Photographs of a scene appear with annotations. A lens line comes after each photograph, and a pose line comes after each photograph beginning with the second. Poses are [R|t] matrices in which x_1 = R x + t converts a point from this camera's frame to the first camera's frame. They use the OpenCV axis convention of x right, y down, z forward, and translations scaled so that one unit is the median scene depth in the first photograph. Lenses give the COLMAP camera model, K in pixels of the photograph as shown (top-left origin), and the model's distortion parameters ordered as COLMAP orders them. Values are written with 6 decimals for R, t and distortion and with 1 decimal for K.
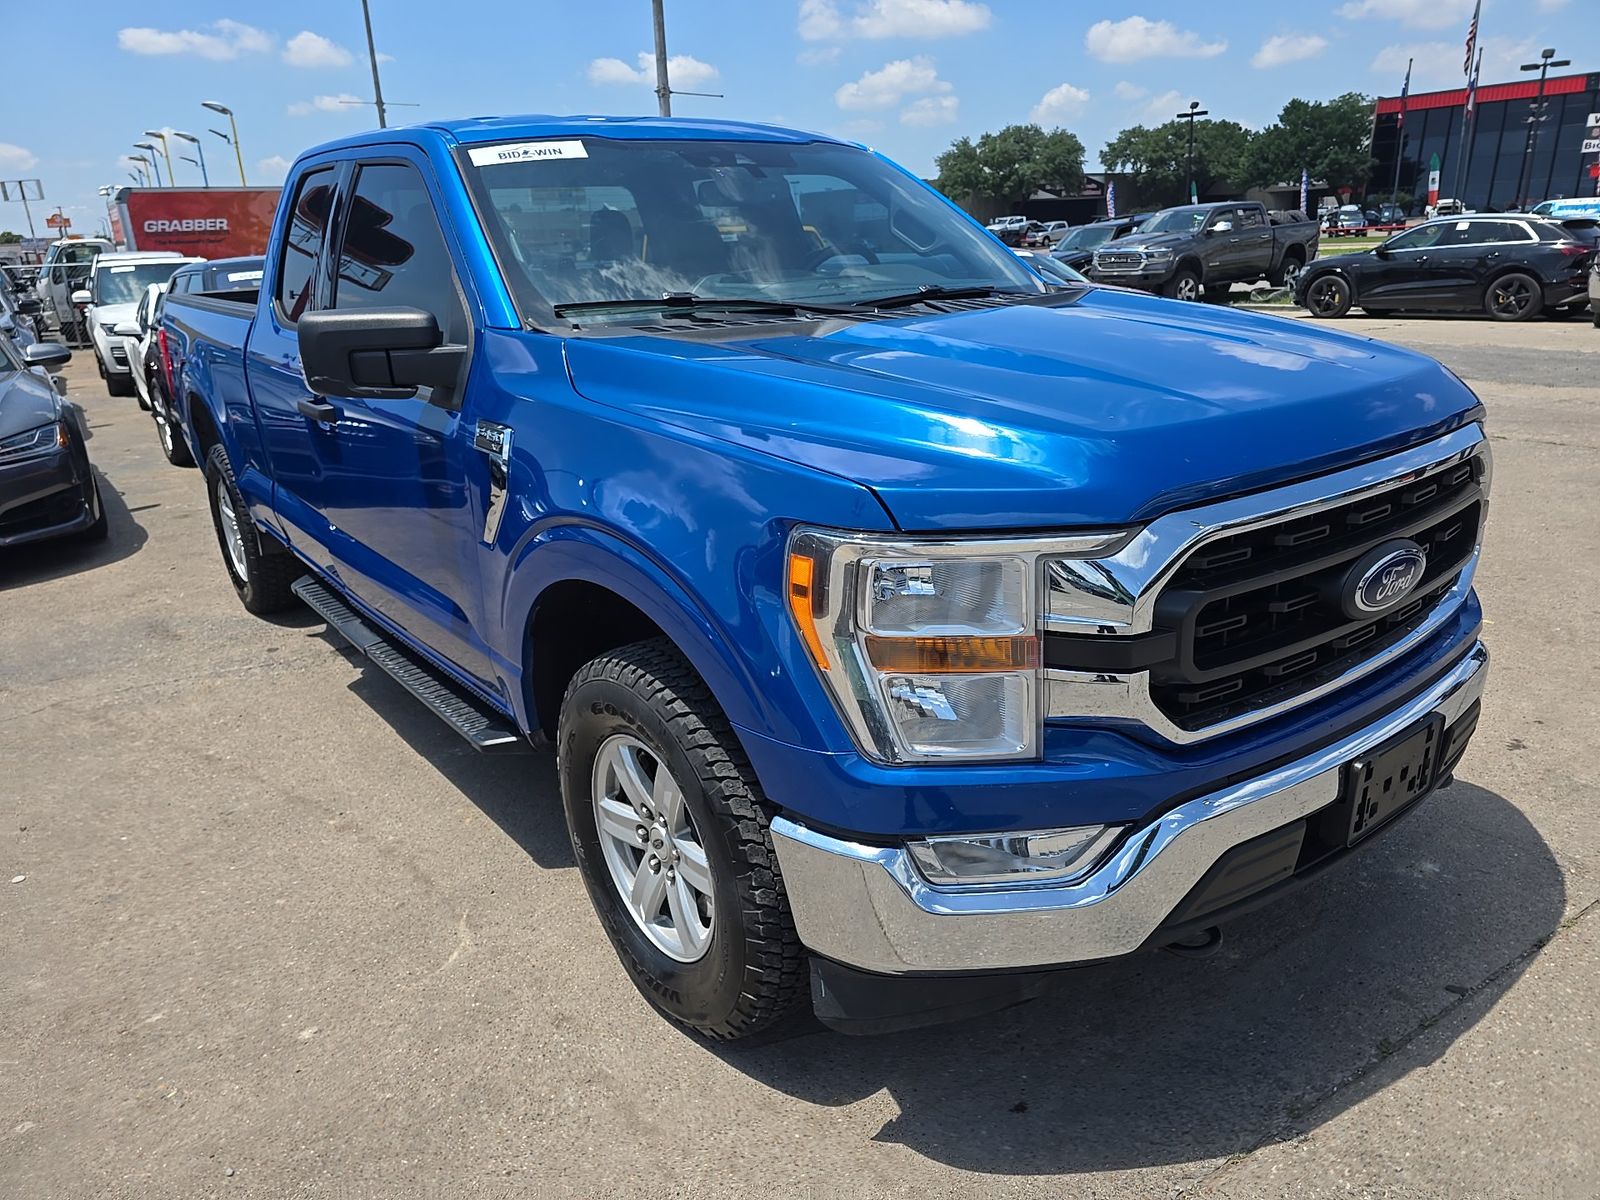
lens RADIAL K [[1076.9, 0, 792.3], [0, 1076.9, 603.8], [0, 0, 1]] dist [0.035377, -0.029887]
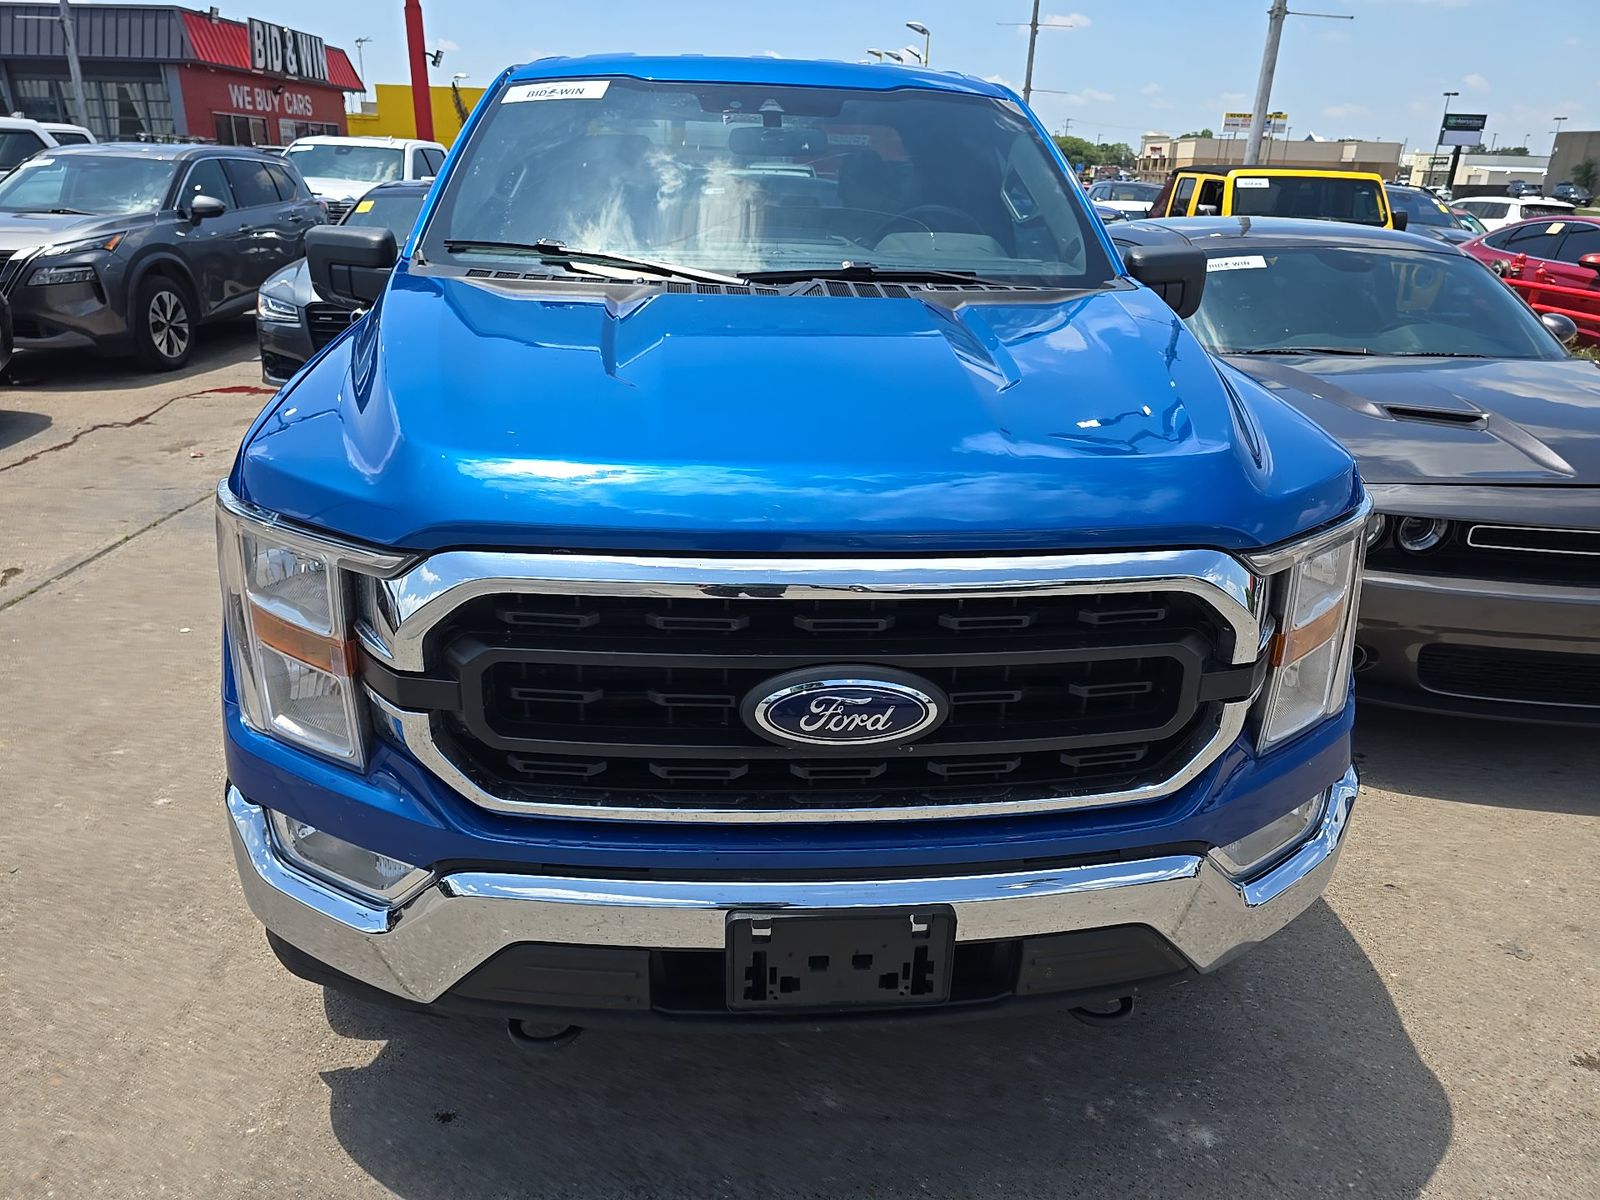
lens RADIAL K [[1076.9, 0, 794.6], [0, 1076.9, 599.2], [0, 0, 1]] dist [0.035377, -0.029887]
pose [[0.838971, 0.259358, -0.478394, 0.655047], [-0.232183, 0.965687, 0.116356, -0.136100], [0.492157, 0.013456, 0.870403, 0.241418]]
